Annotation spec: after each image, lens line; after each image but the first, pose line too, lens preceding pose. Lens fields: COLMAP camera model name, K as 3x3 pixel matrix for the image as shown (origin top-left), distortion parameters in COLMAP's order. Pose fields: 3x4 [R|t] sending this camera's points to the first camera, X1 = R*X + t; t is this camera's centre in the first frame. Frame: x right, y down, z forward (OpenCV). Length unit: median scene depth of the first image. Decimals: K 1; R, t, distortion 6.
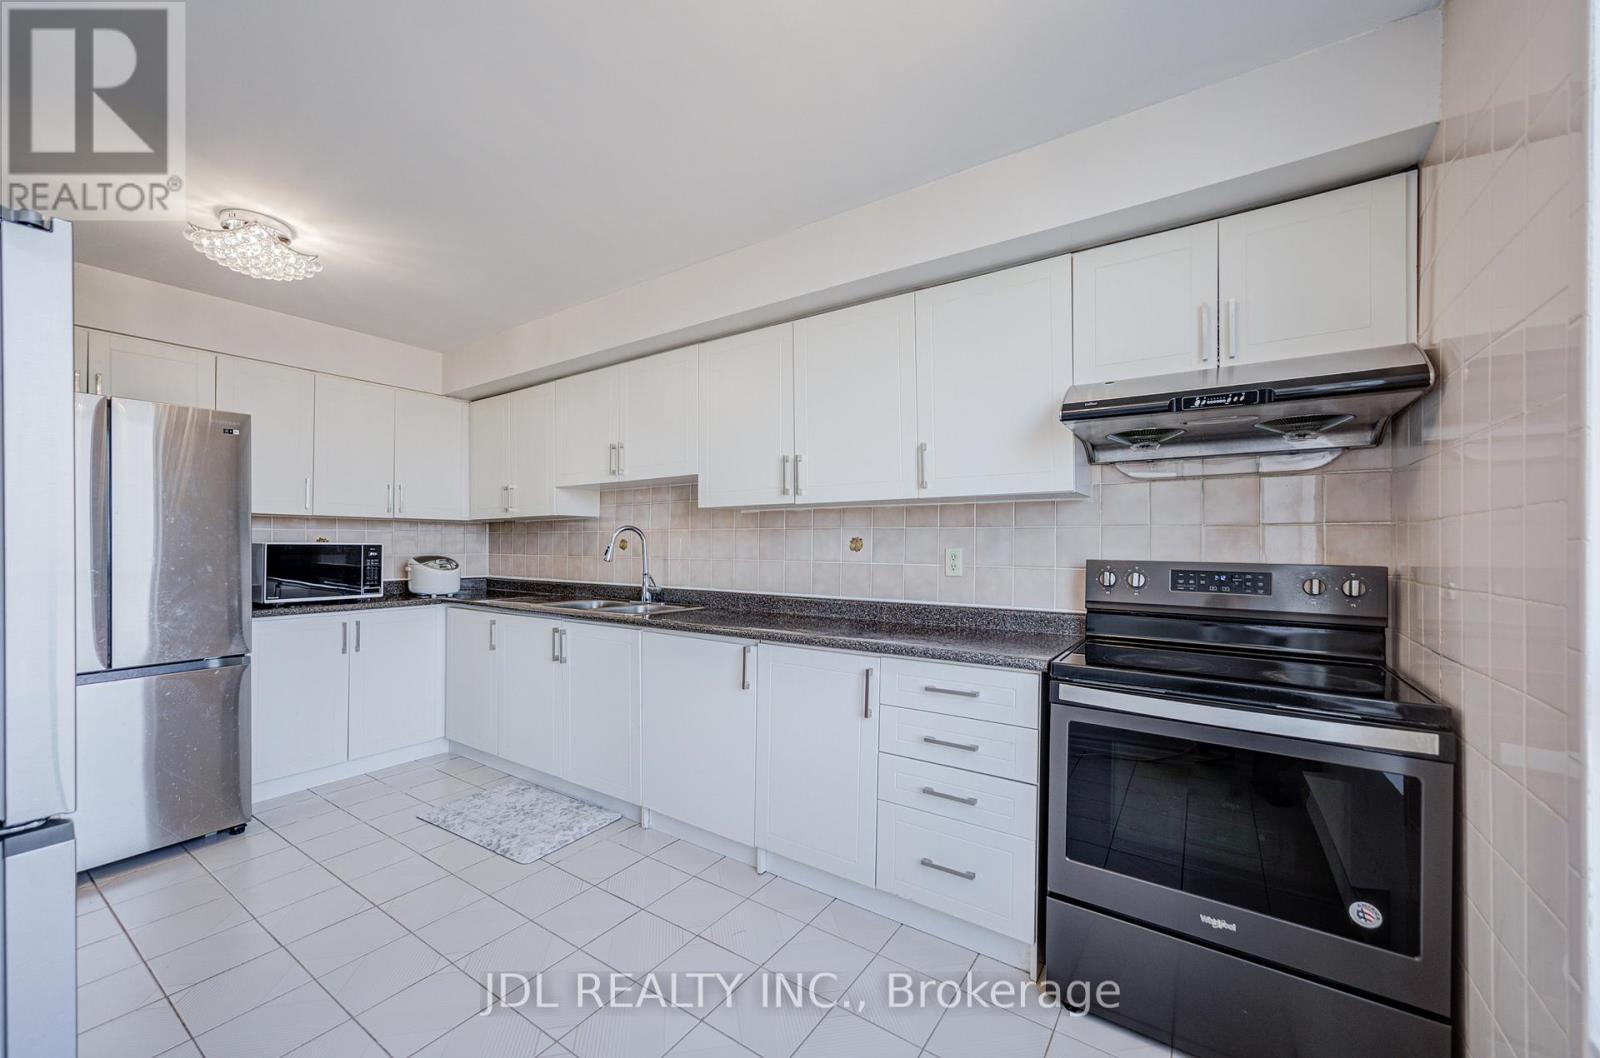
lens RADIAL K [[616.8, 0, 800.1], [0, 616.8, 537.8], [0, 0, 1]] dist [0.000261, 0.007100]
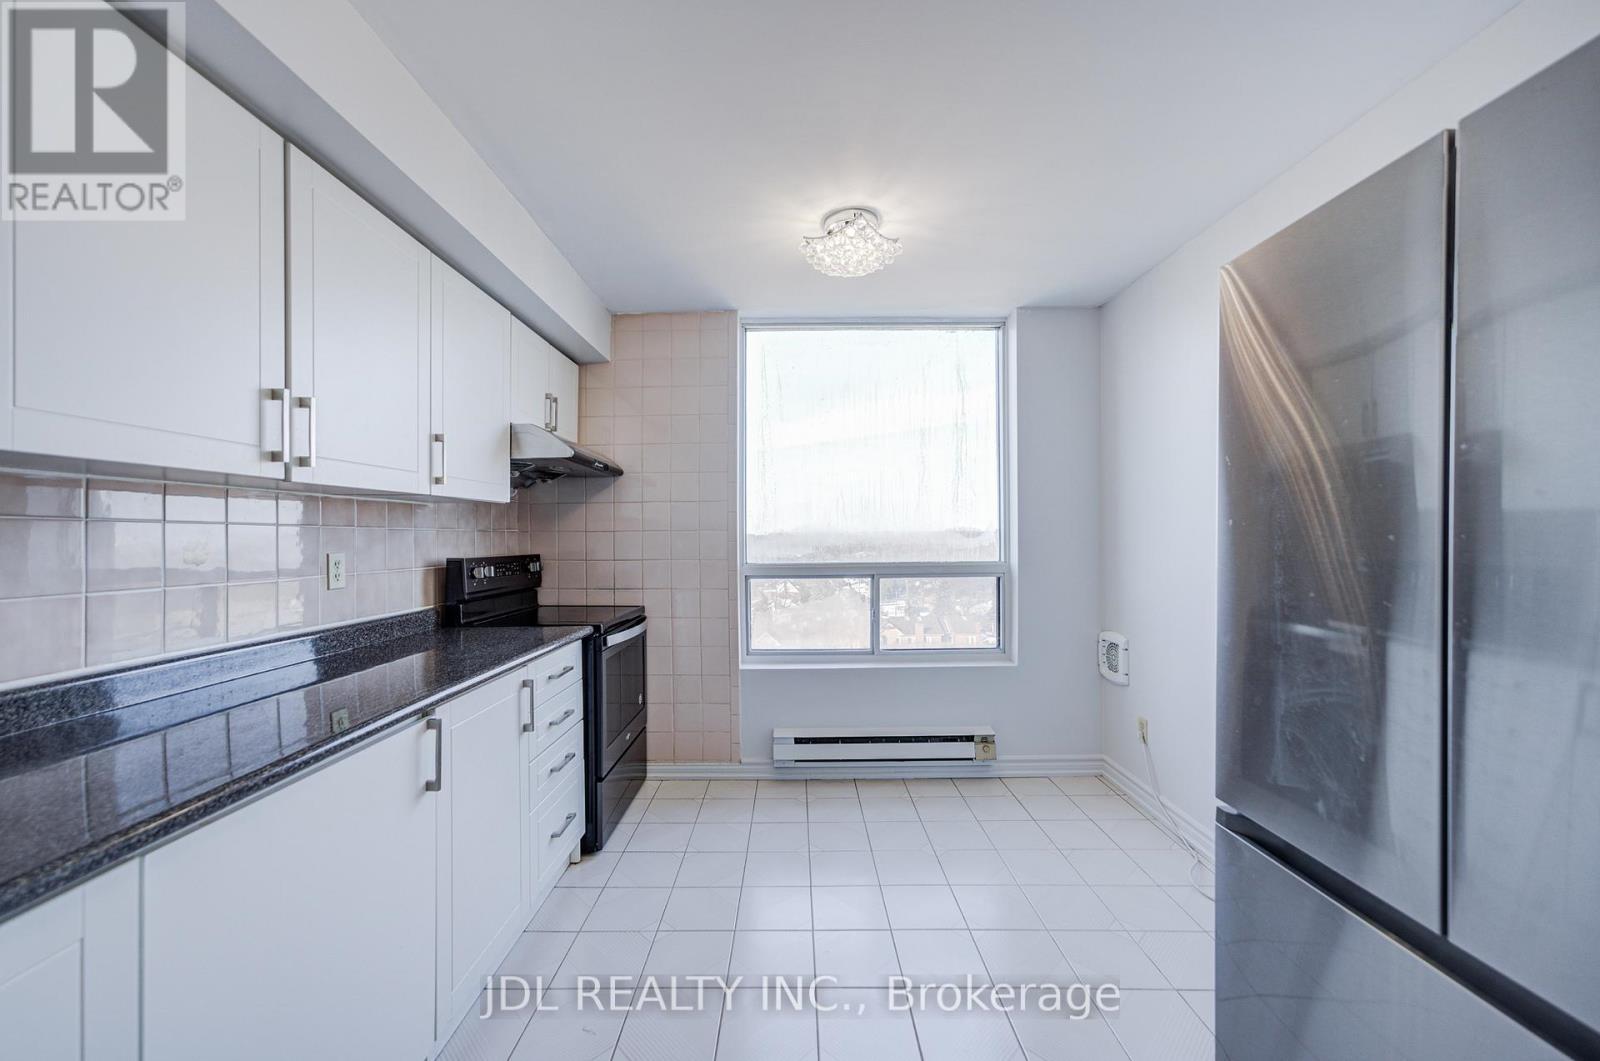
lens RADIAL K [[629.7, 0, 807.1], [0, 629.7, 539.3], [0, 0, 1]] dist [0.000932, 0.000372]
pose [[-0.552111, -0.001663, 0.833769, -0.639841], [-0.003811, 0.999993, -0.000530, -0.001894], [-0.833762, -0.003470, -0.552114, 0.785207]]
